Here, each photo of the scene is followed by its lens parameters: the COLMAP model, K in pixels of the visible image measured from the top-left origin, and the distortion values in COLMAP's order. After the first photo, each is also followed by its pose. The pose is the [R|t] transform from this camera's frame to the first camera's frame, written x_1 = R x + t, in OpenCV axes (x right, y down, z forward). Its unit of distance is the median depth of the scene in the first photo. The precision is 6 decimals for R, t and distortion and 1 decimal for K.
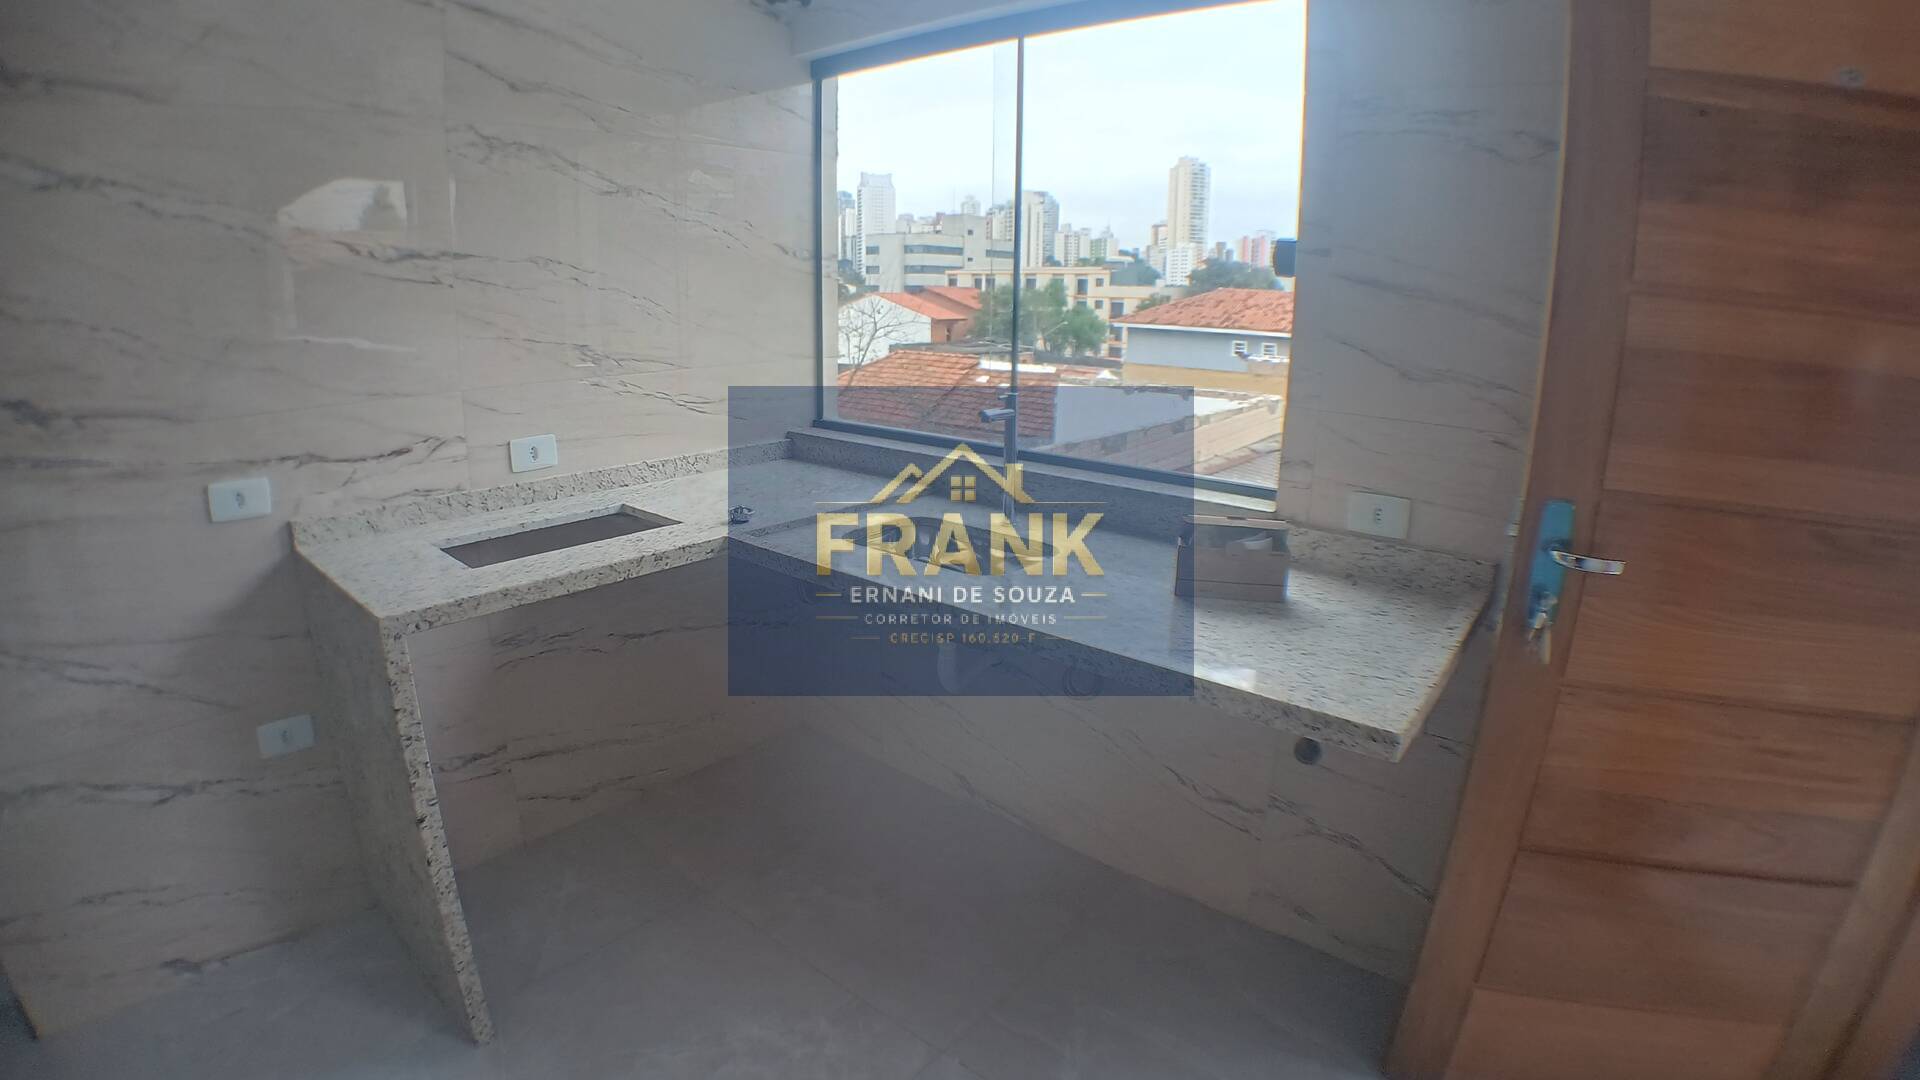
lens RADIAL K [[922.1, 0, 960.0], [0, 922.1, 540.0], [0, 0, 1]] dist [-0.189354, 0.041168]
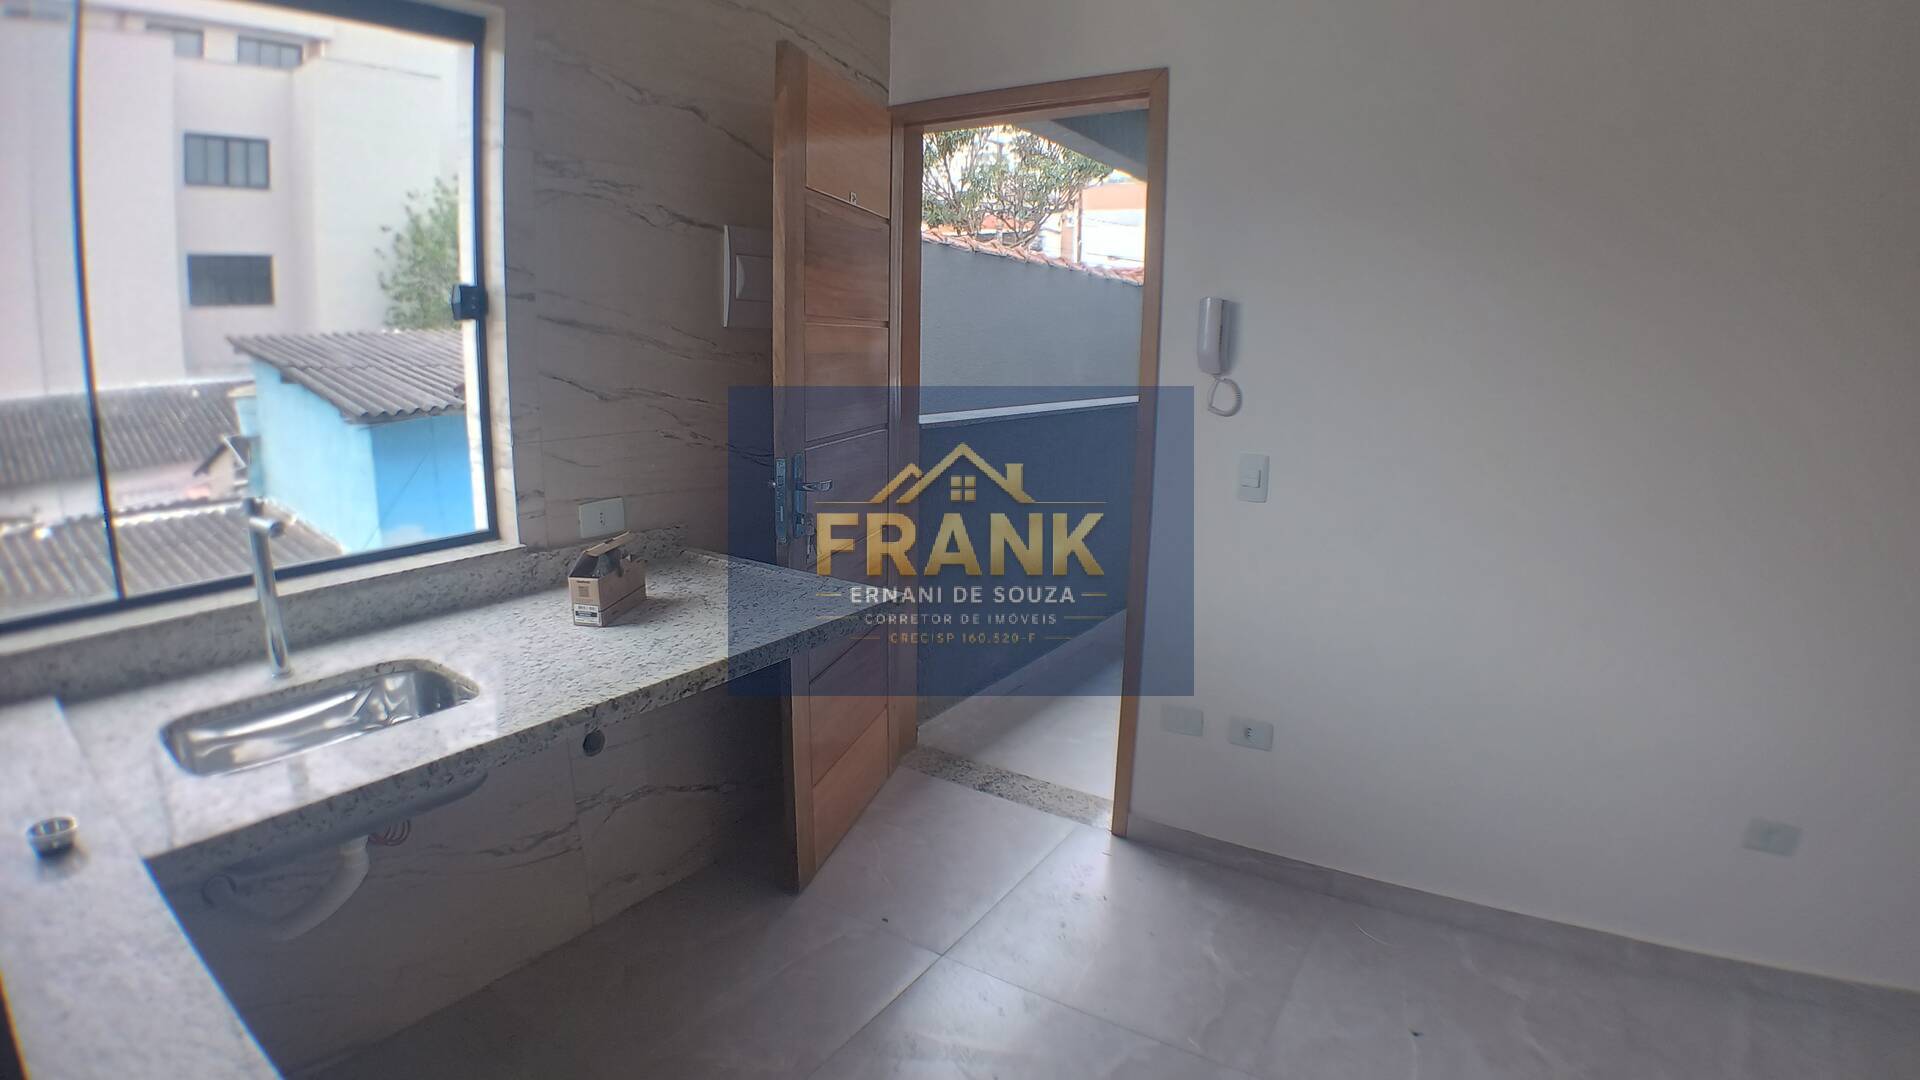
lens RADIAL K [[922.1, 0, 960.0], [0, 922.1, 540.0], [0, 0, 1]] dist [-0.189354, 0.041168]
pose [[-0.112724, -0.222959, 0.968289, -0.754896], [0.246358, 0.937801, 0.244618, -0.176491], [-0.962601, 0.266120, -0.050785, 0.612636]]
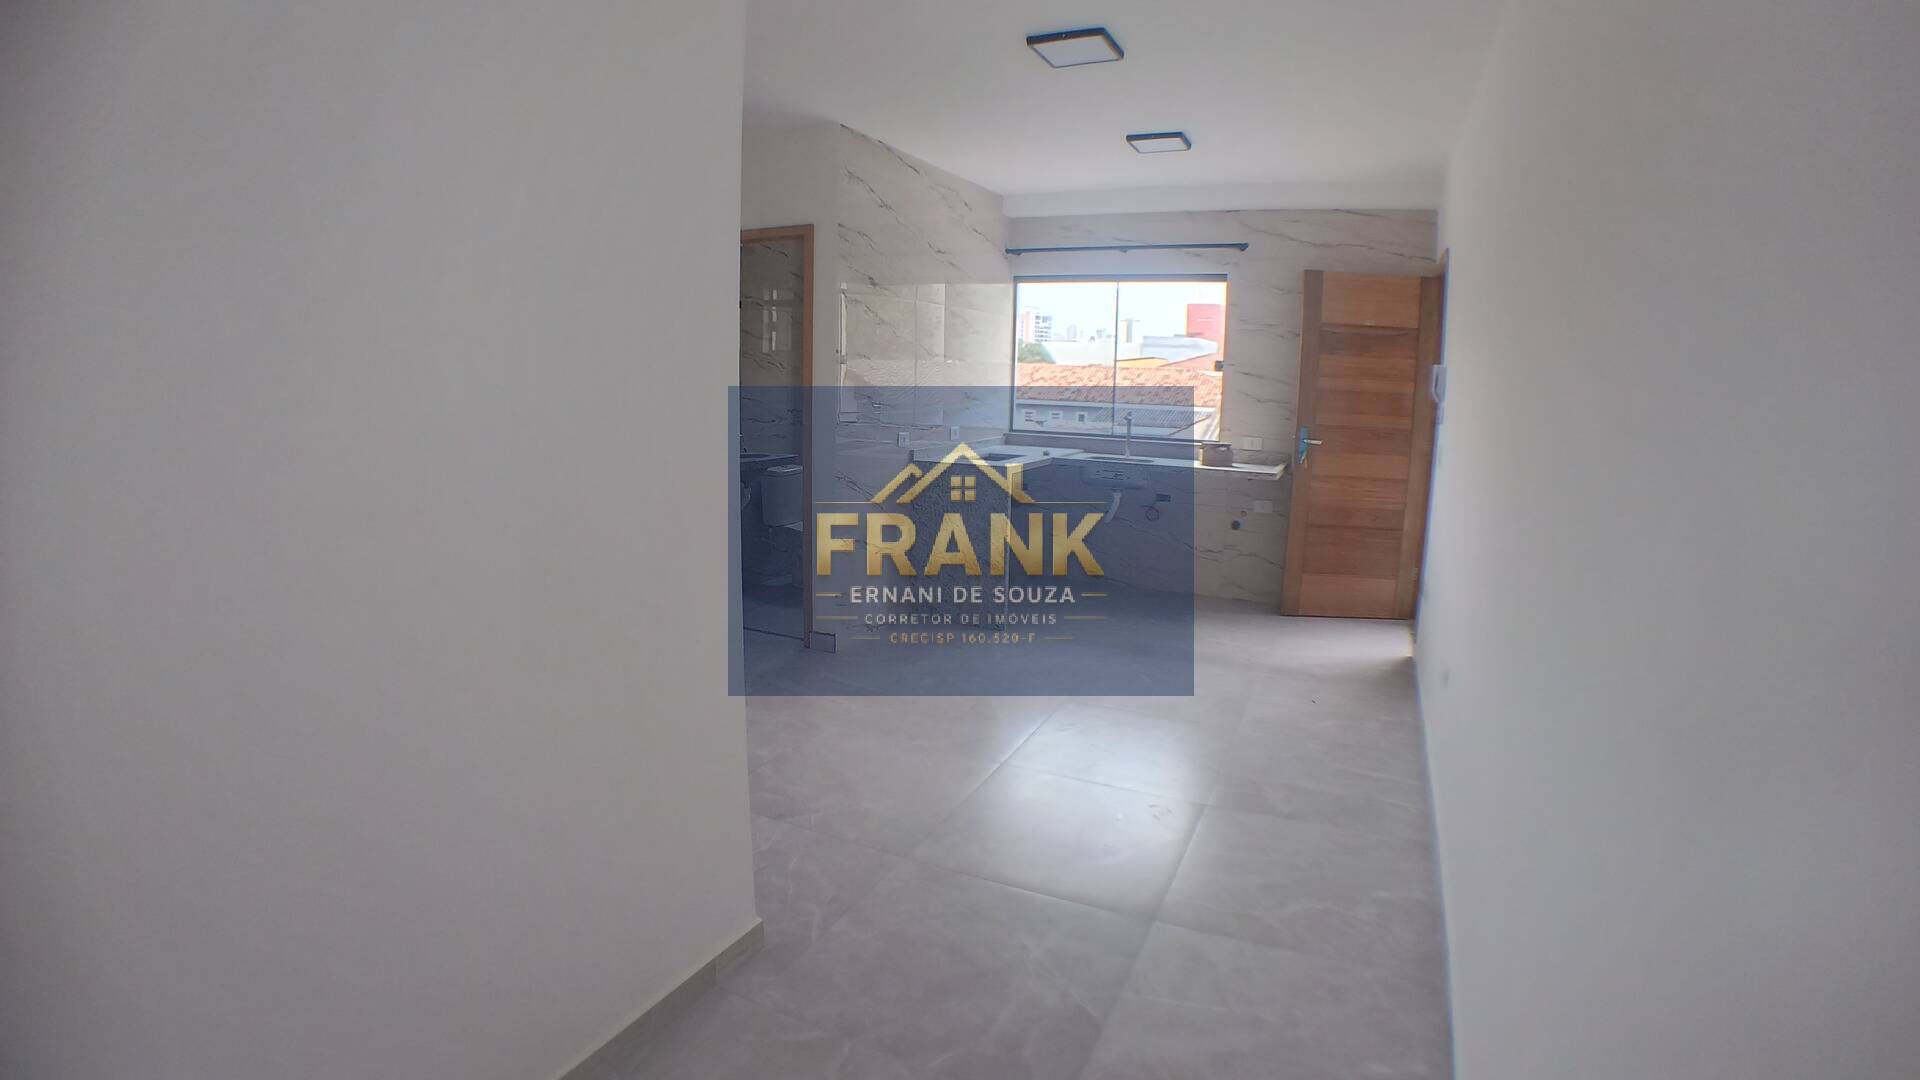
lens RADIAL K [[922.1, 0, 960.0], [0, 922.1, 540.0], [0, 0, 1]] dist [-0.189354, 0.041168]
pose [[0.970536, -0.037945, 0.237950, -1.408982], [0.057046, 0.995632, -0.073909, 0.519009], [-0.234107, 0.085306, 0.968461, -1.982784]]
